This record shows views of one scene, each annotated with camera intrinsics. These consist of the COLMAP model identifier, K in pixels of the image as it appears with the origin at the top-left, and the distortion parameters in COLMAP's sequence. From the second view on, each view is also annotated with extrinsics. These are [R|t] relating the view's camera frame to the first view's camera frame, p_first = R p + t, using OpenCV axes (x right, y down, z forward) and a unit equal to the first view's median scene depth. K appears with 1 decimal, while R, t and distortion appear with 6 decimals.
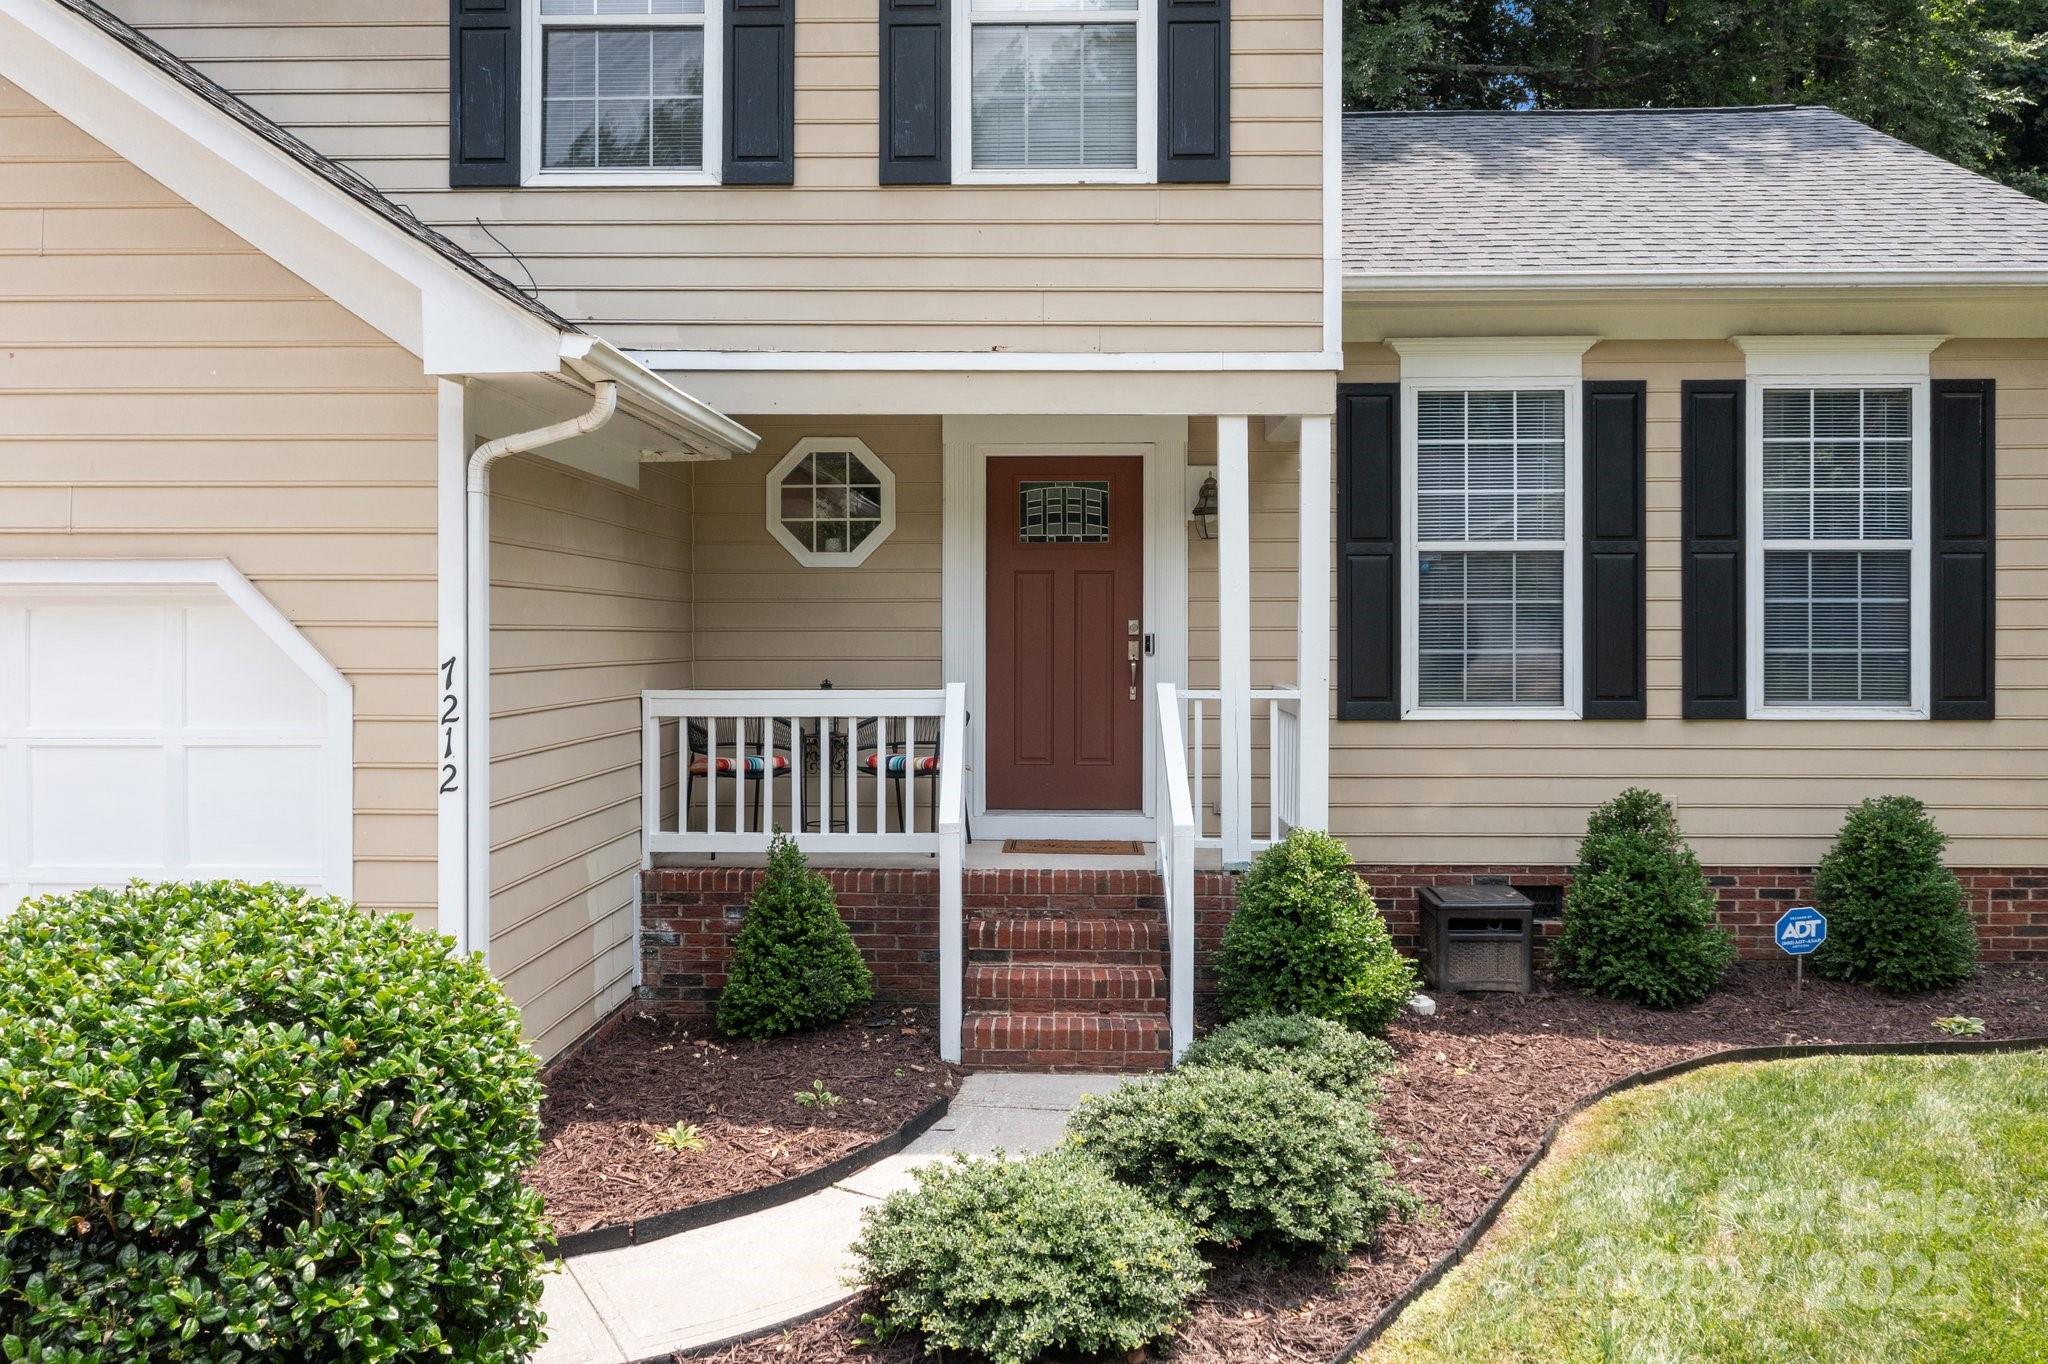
lens RADIAL K [[1679.2, 0, 1027.9], [0, 1679.2, 640.2], [0, 0, 1]] dist [-0.007446, 0.005305]
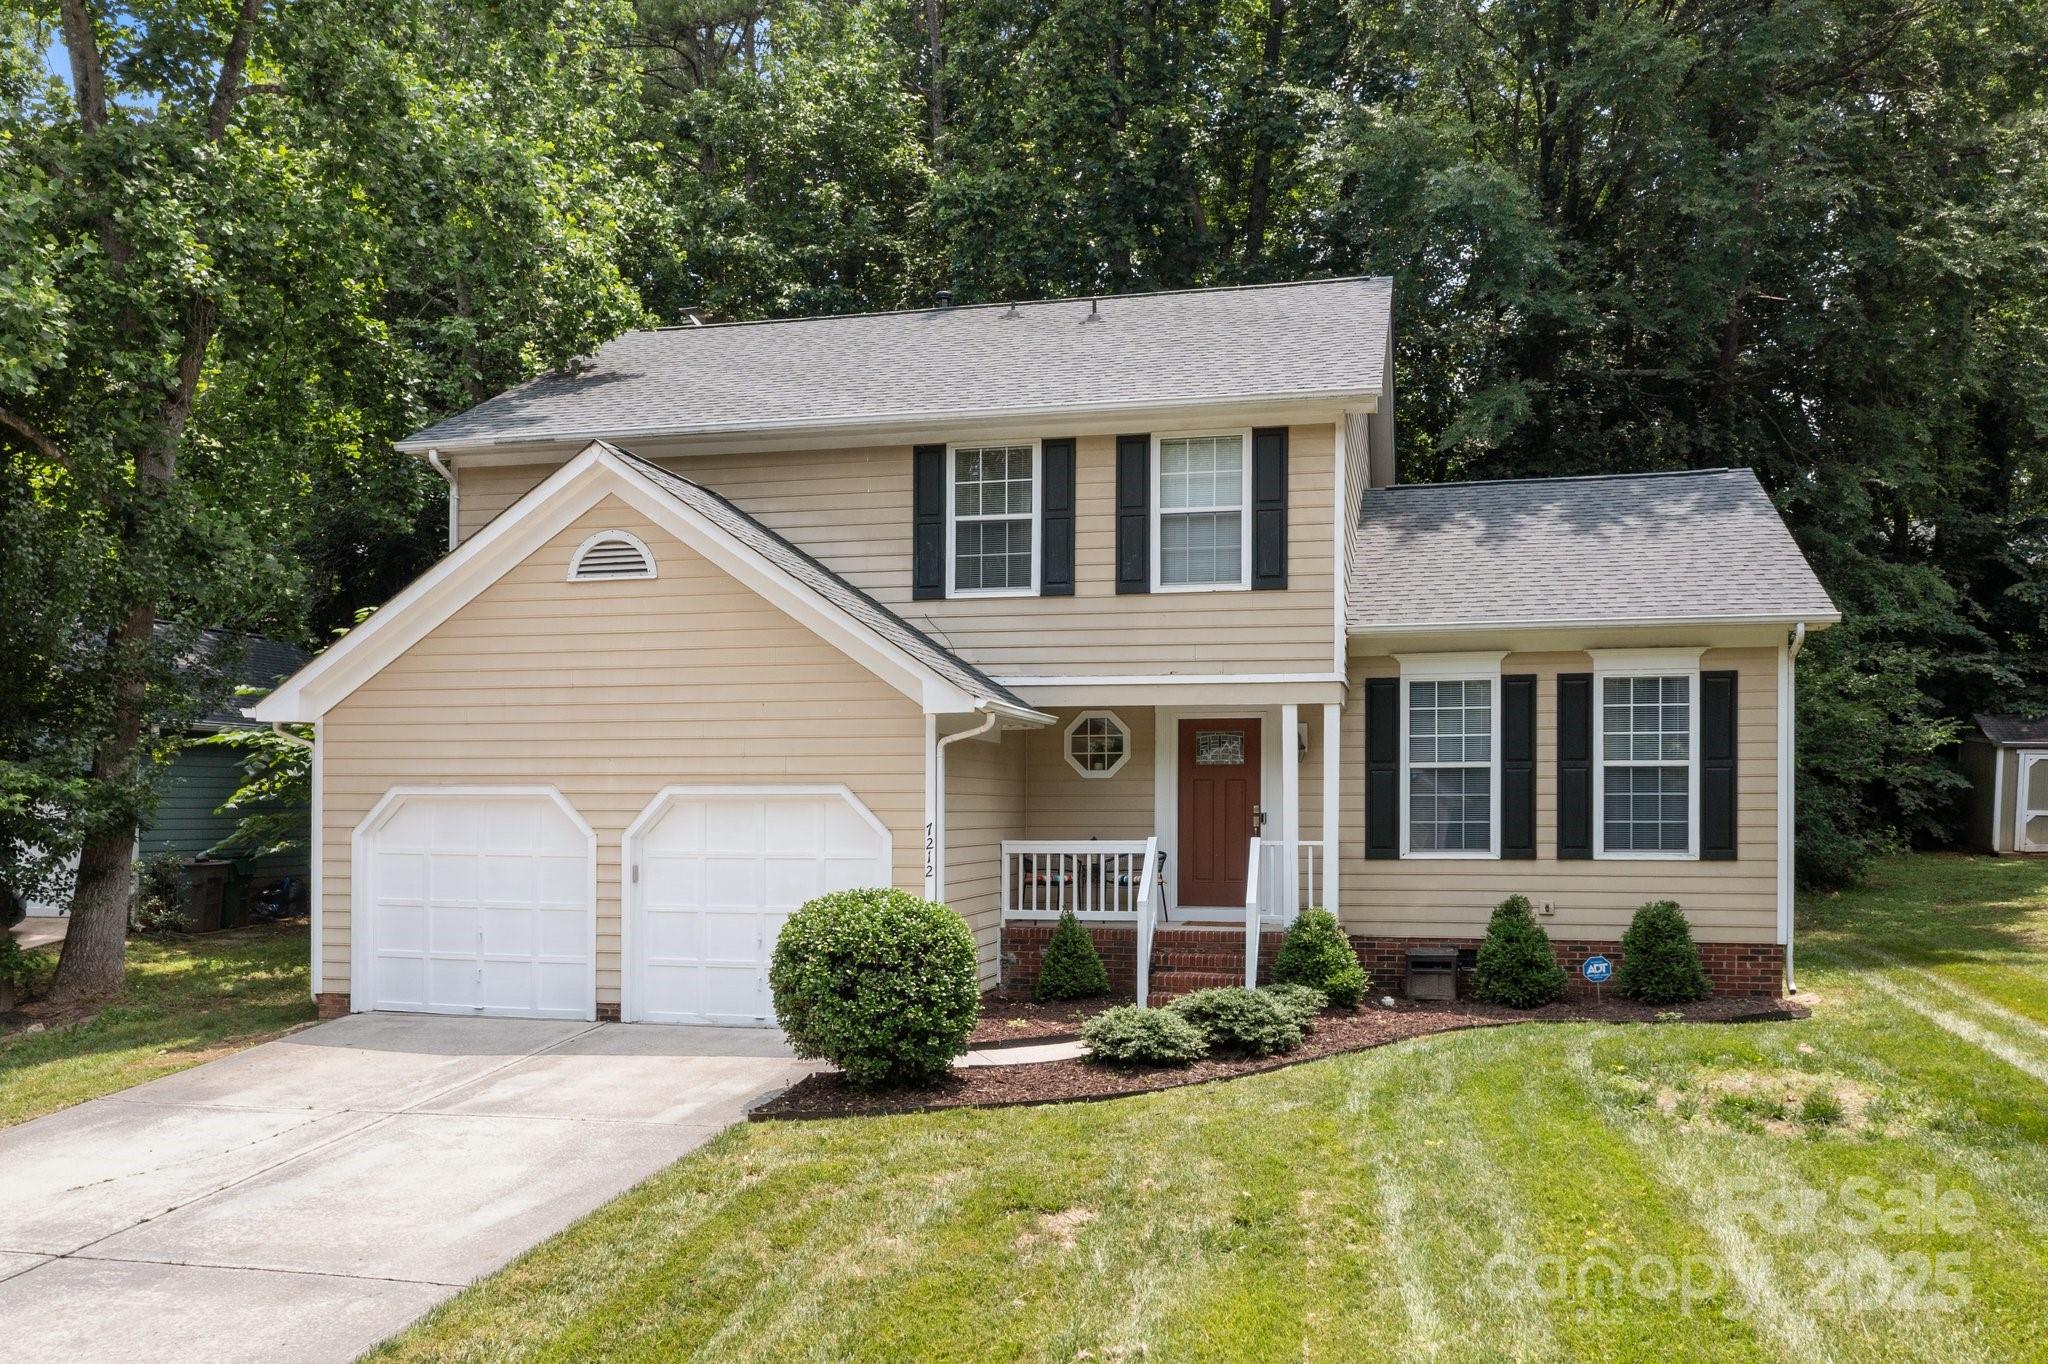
lens RADIAL K [[1679.2, 0, 1007.9], [0, 1679.2, 818.6], [0, 0, 1]] dist [-0.007446, 0.005305]
pose [[0.977413, 0.000831, -0.211338, 0.217113], [-0.000447, 0.999998, 0.001865, -0.000724], [0.211339, -0.001728, 0.977411, -1.032618]]
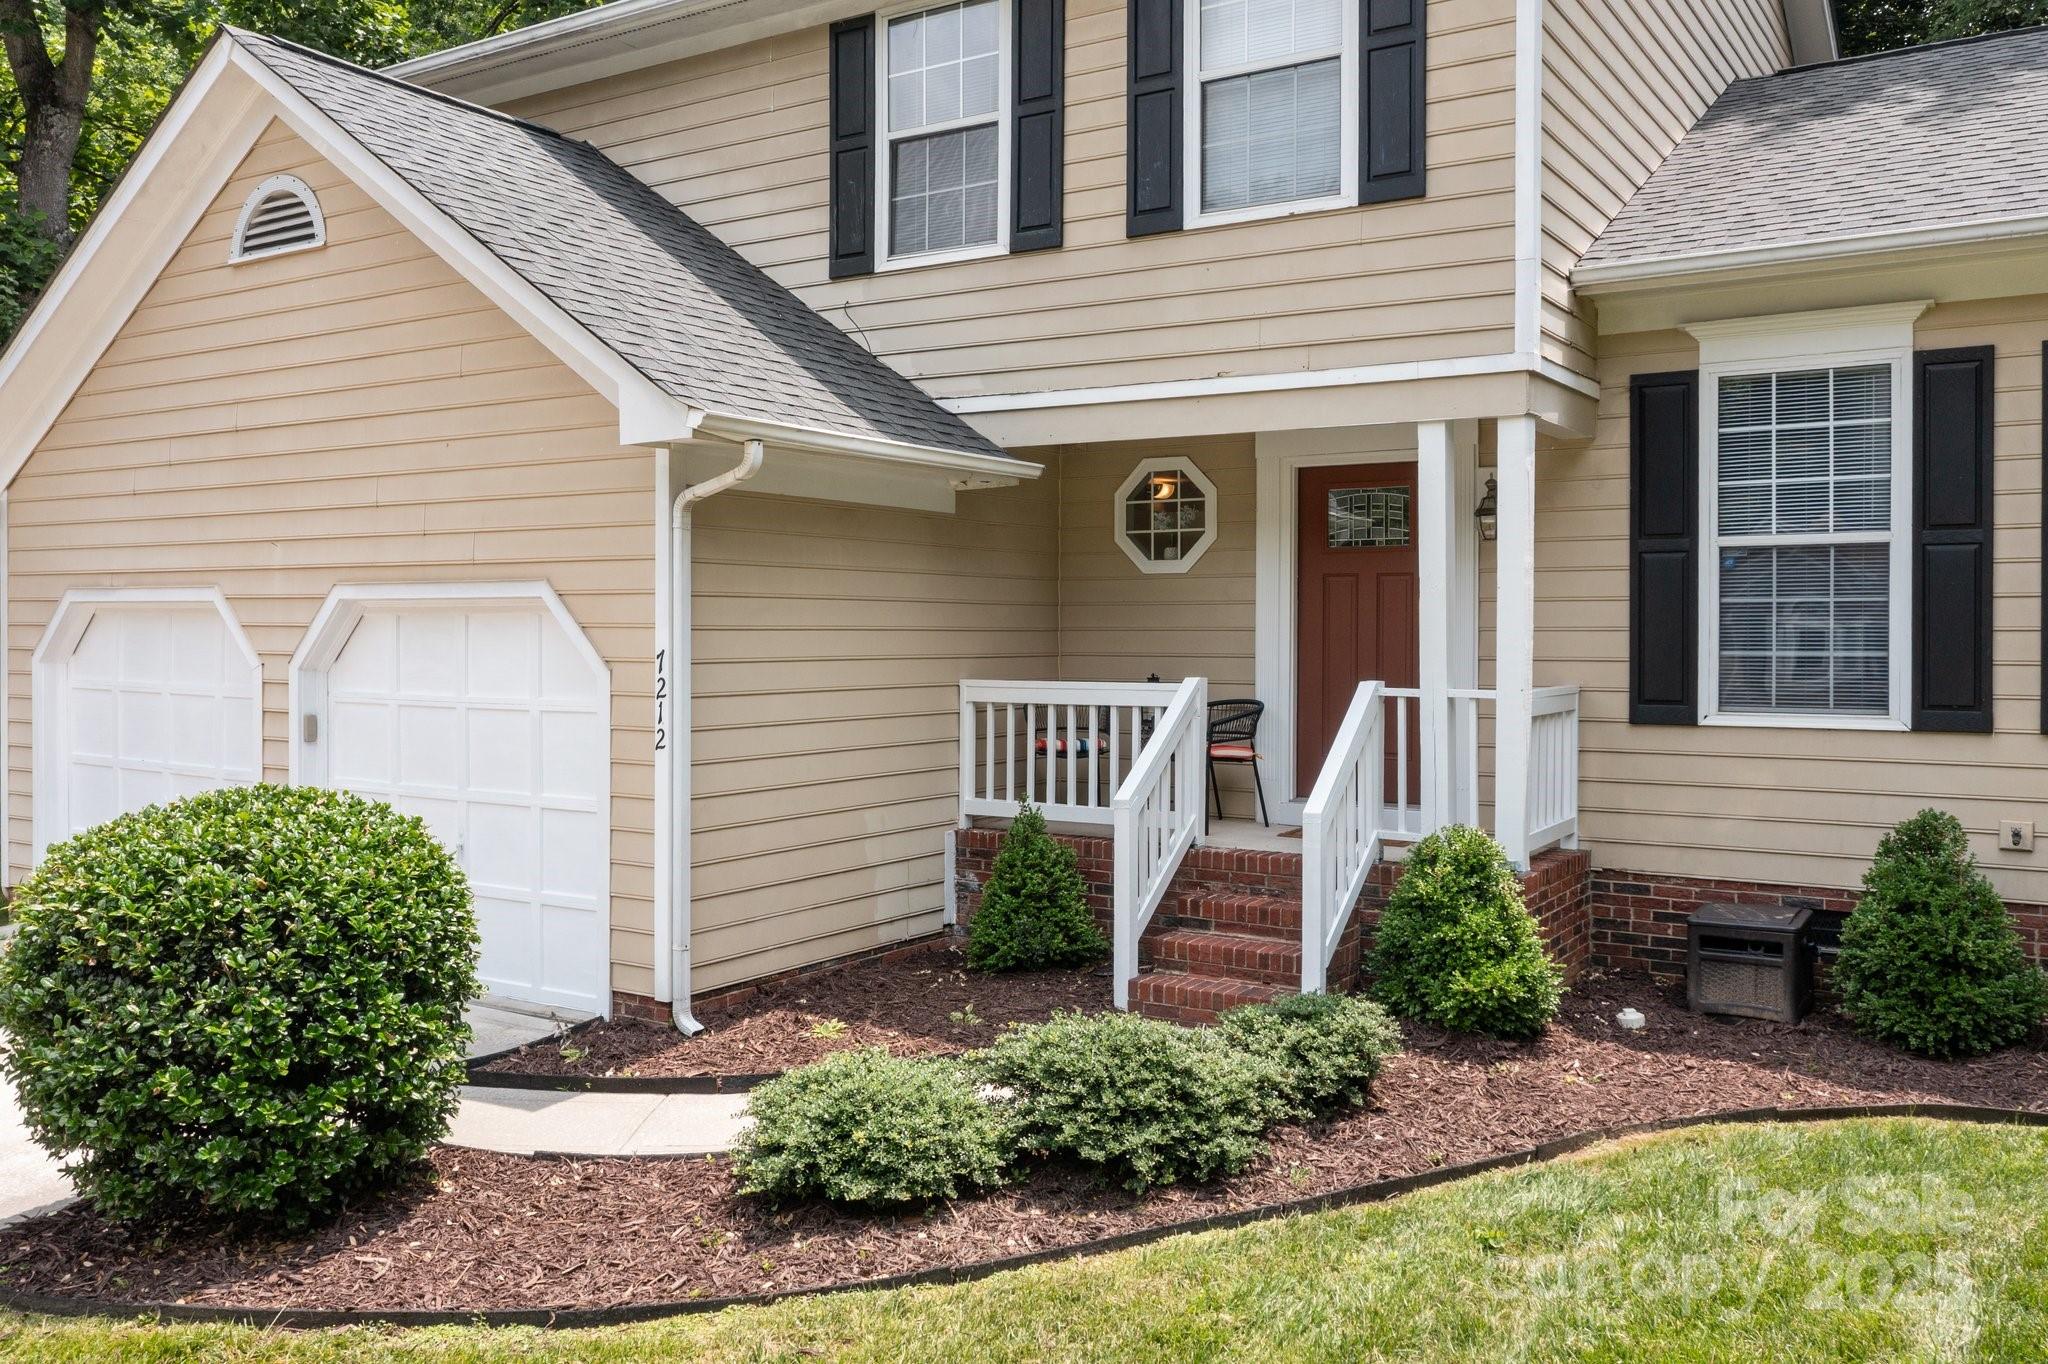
lens RADIAL K [[1679.2, 0, 1020.8], [0, 1679.2, 635.7], [0, 0, 1]] dist [-0.007446, 0.005305]
pose [[0.855915, 0.003183, -0.517107, 0.437557], [-0.004014, 0.999992, -0.000488, -0.001265], [0.517101, 0.002493, 0.855921, -0.009110]]
